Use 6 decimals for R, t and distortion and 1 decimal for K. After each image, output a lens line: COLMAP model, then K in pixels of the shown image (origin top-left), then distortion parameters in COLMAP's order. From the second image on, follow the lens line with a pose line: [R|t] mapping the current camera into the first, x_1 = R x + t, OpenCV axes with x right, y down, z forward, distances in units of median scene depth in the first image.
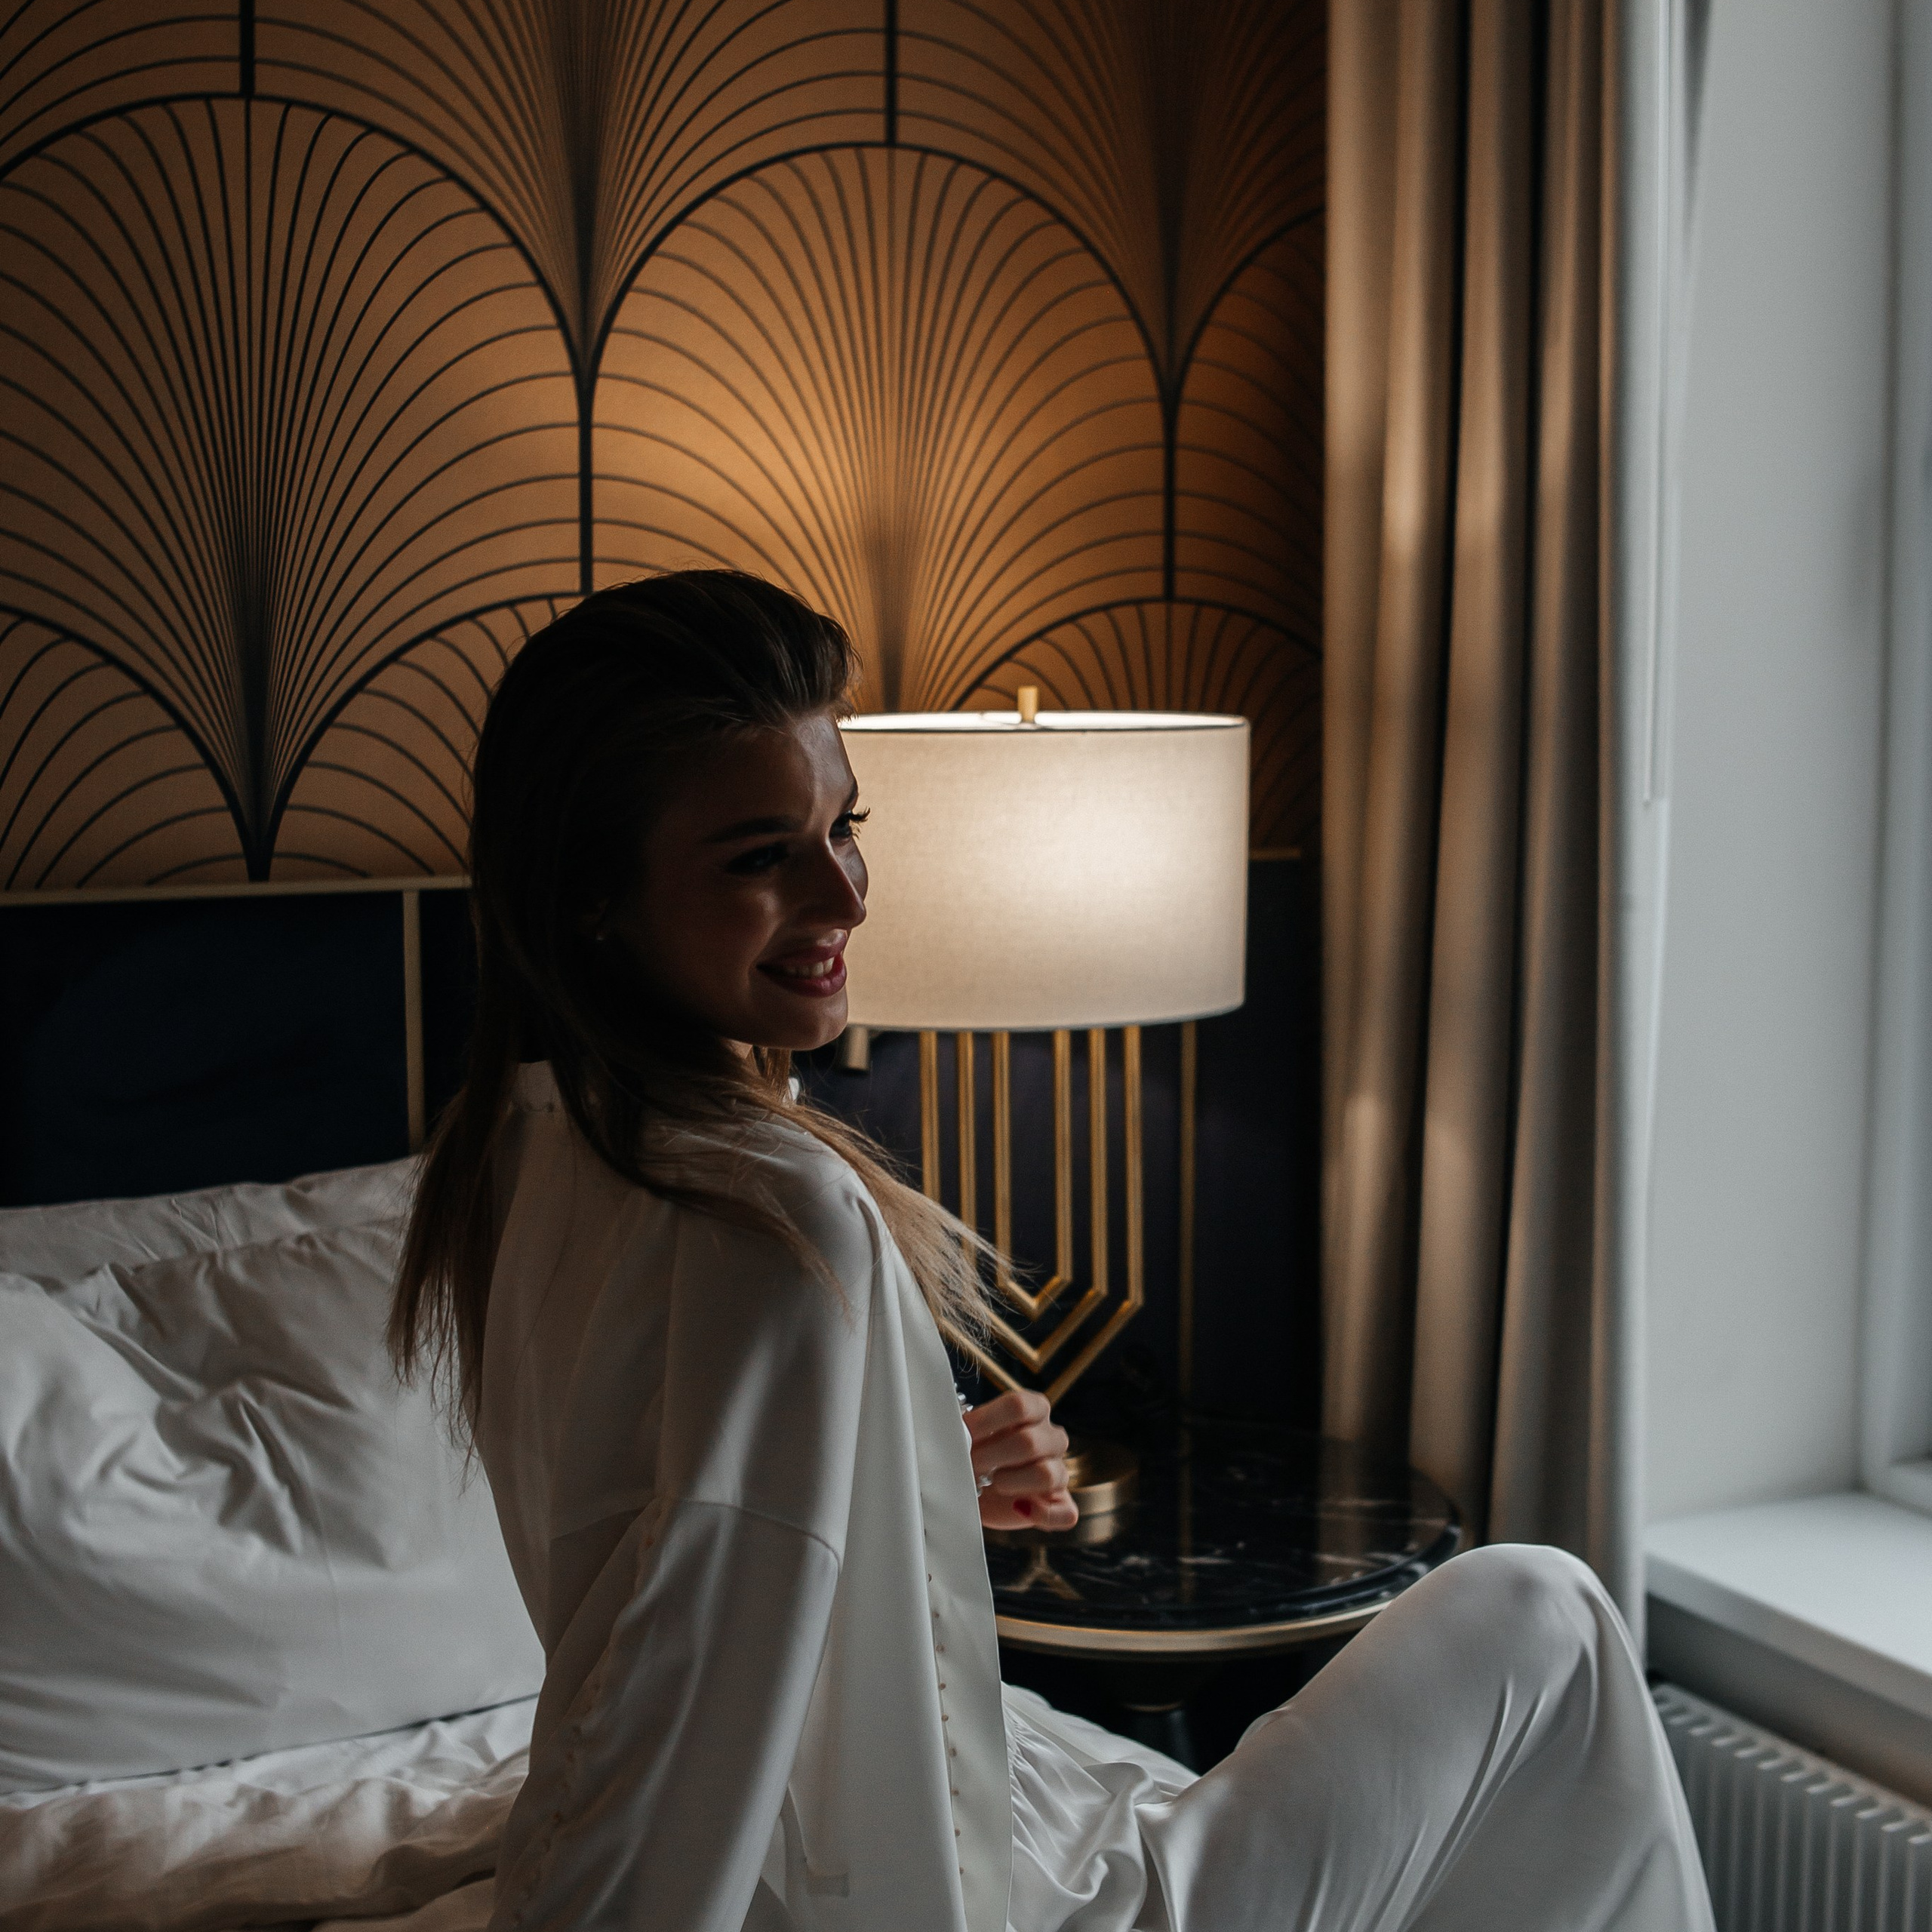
lens RADIAL K [[2975.2, 0, 957.2], [0, 2975.2, 966.1], [0, 0, 1]] dist [-0.117544, 0.000000]
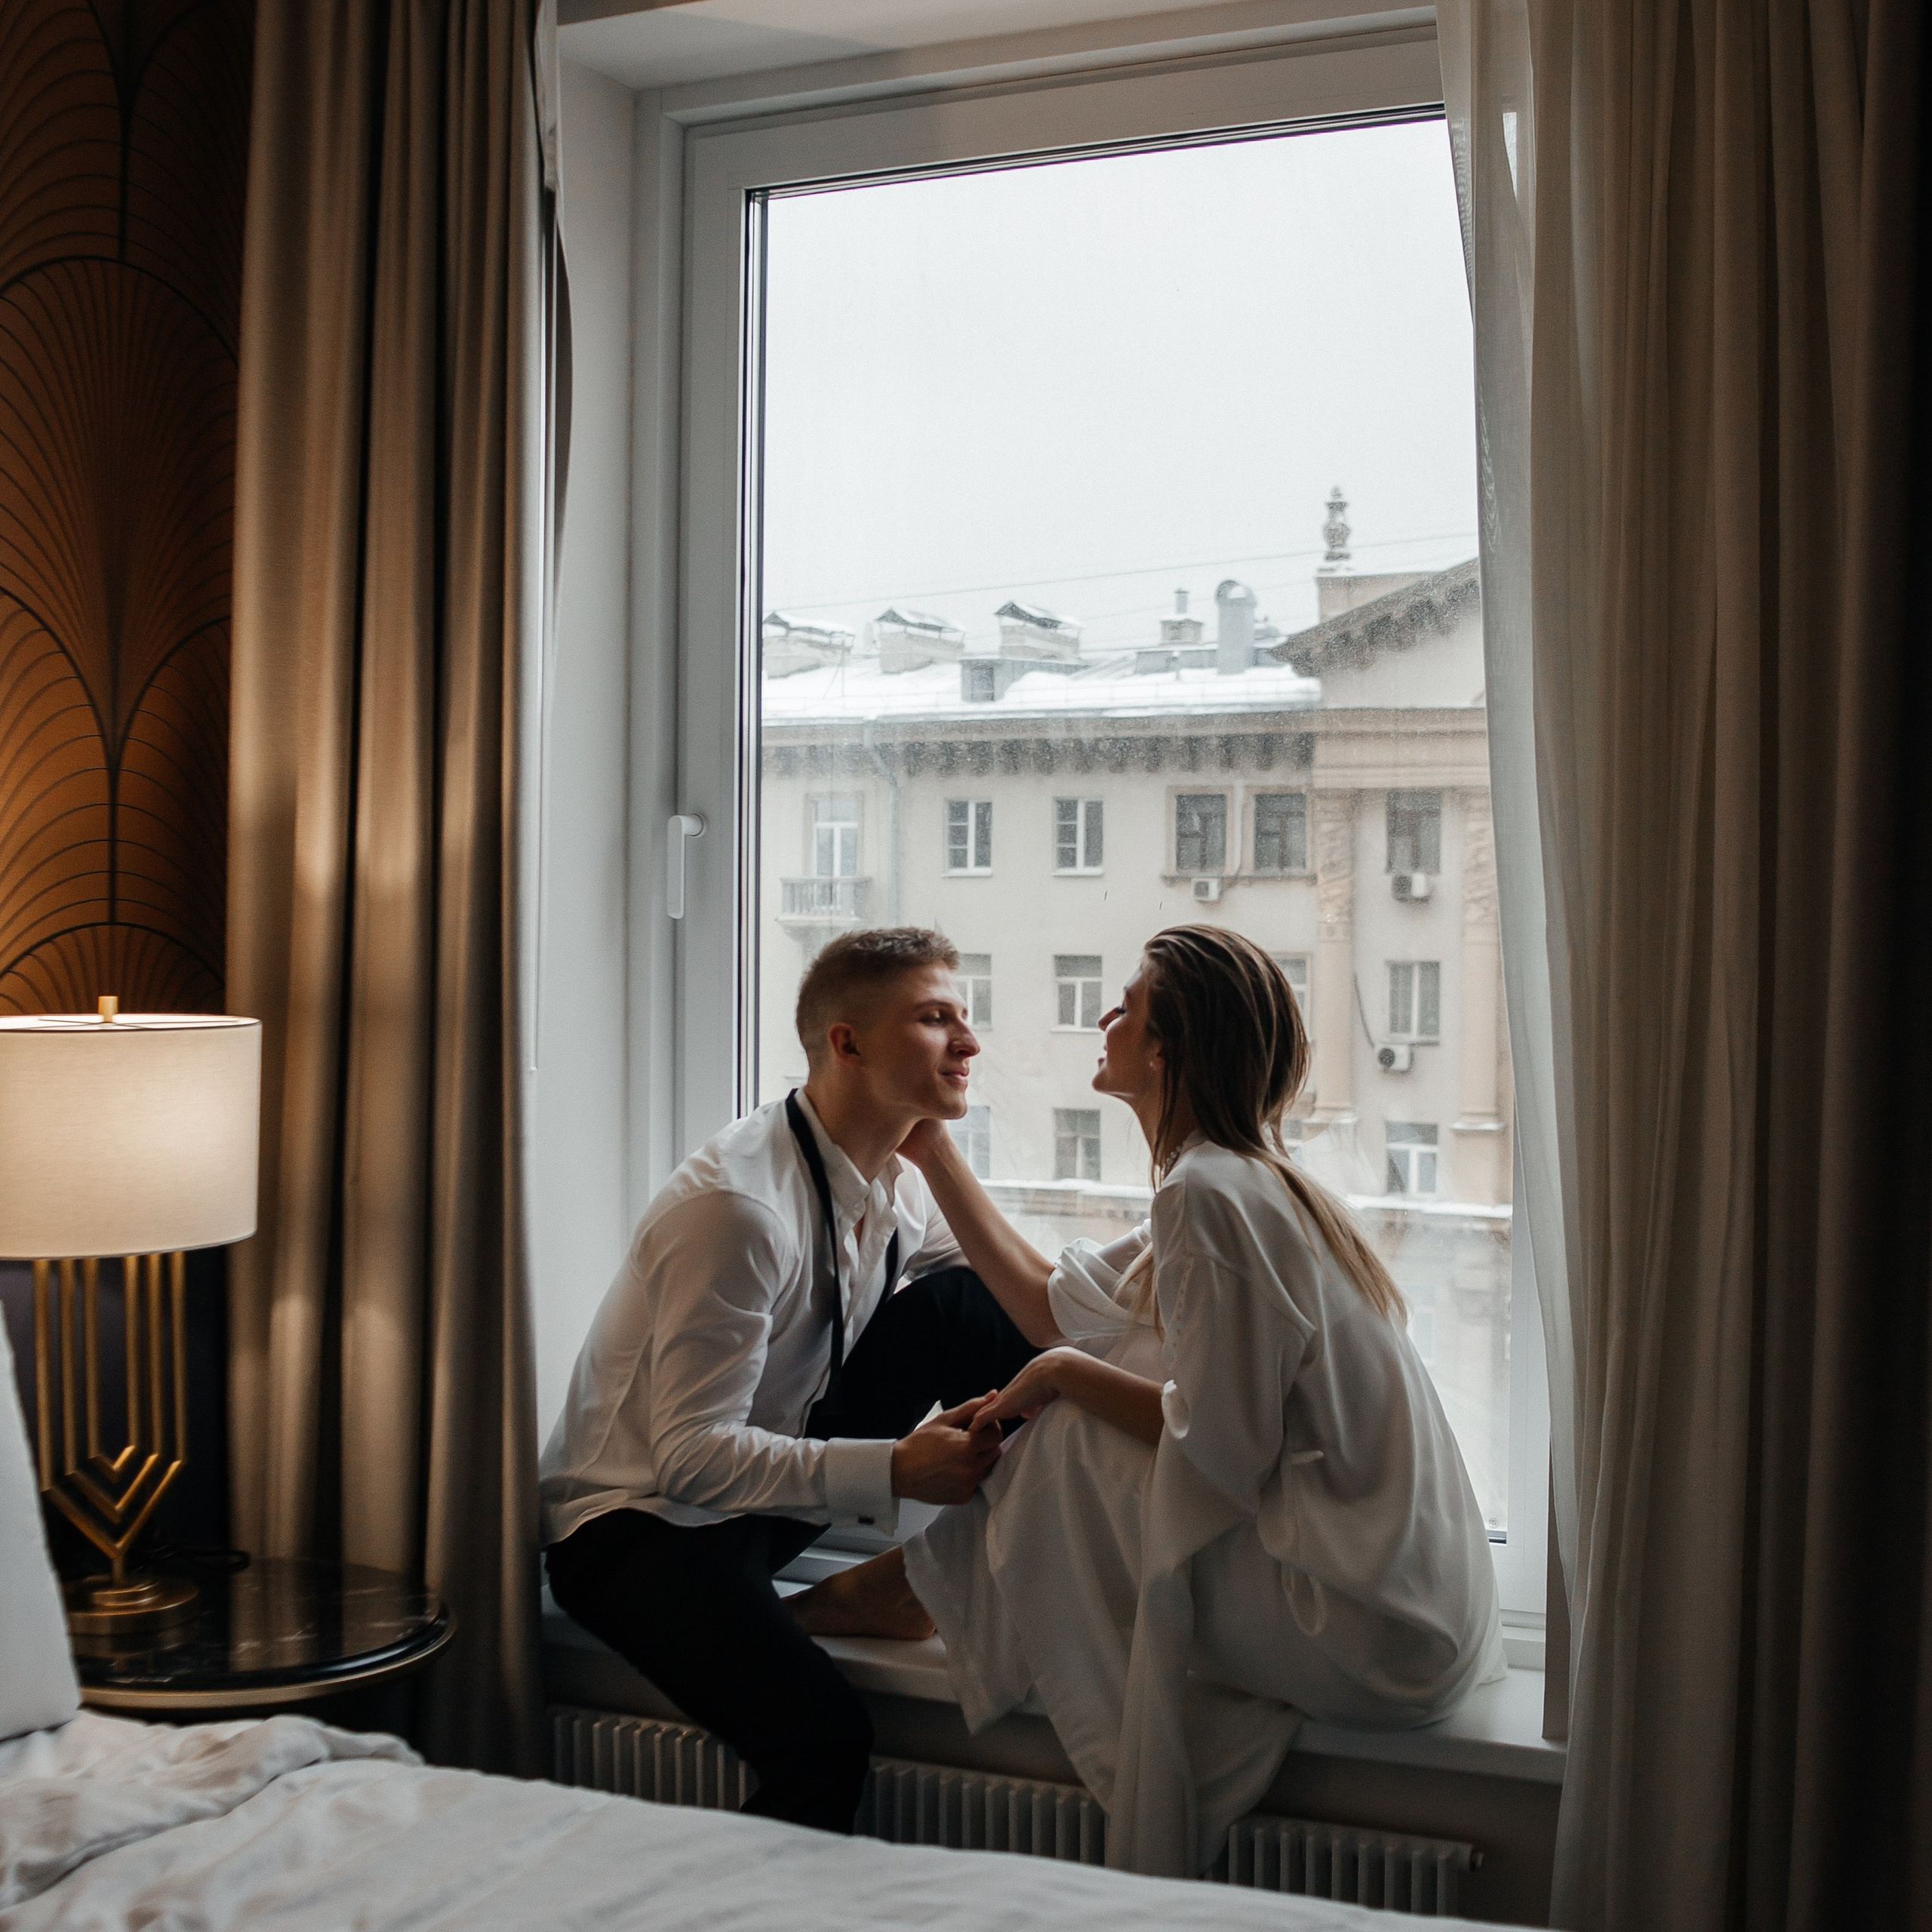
lens RADIAL K [[2975.2, 0, 1007.8], [0, 2975.2, 942.8], [0, 0, 1]] dist [-0.117544, 0.000000]
pose [[0.793390, 0.004504, 0.608697, -0.401970], [0.055052, 0.995344, -0.079121, 0.006886], [-0.606219, 0.096284, 0.789448, -0.241705]]
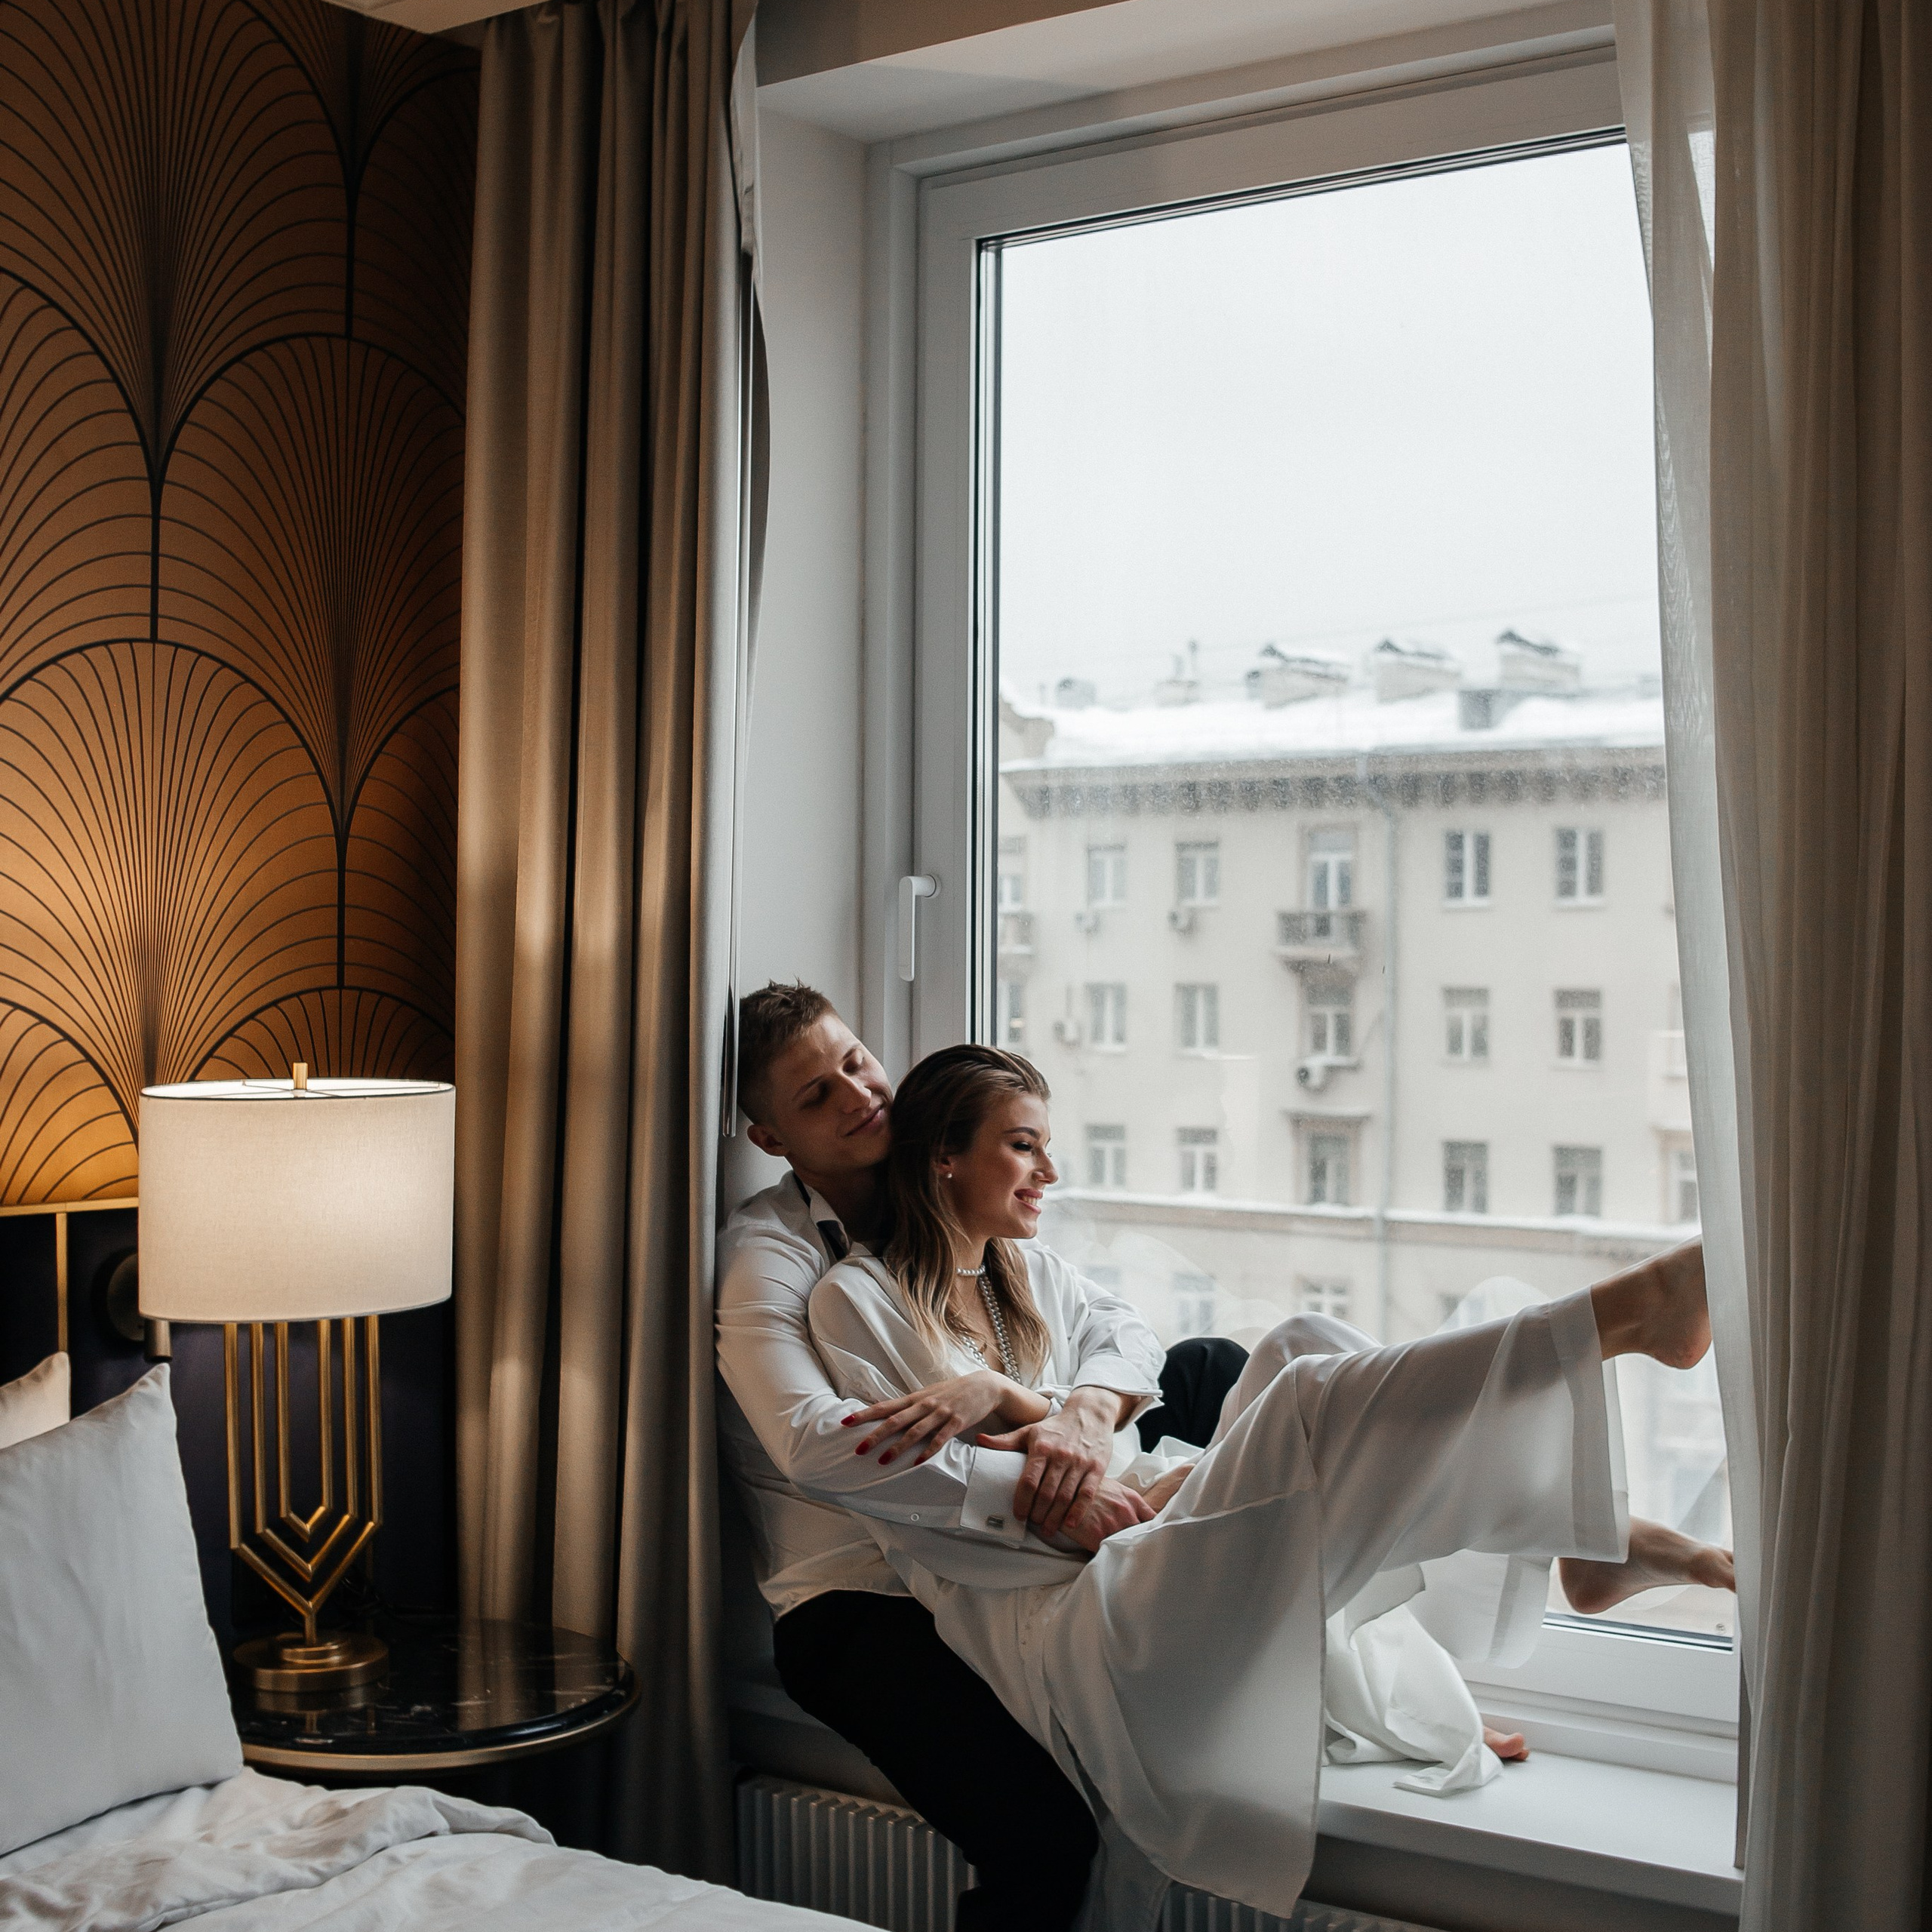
lens RADIAL K [[2975.2, 0, 957.5], [0, 2975.2, 959.7], [0, 0, 1]] dist [-0.117544, 0.000000]
pose [[0.893639, 0.006430, 0.448741, -0.274594], [0.039295, 0.994936, -0.092509, -0.004663], [-0.447064, 0.100303, 0.888861, -0.284465]]
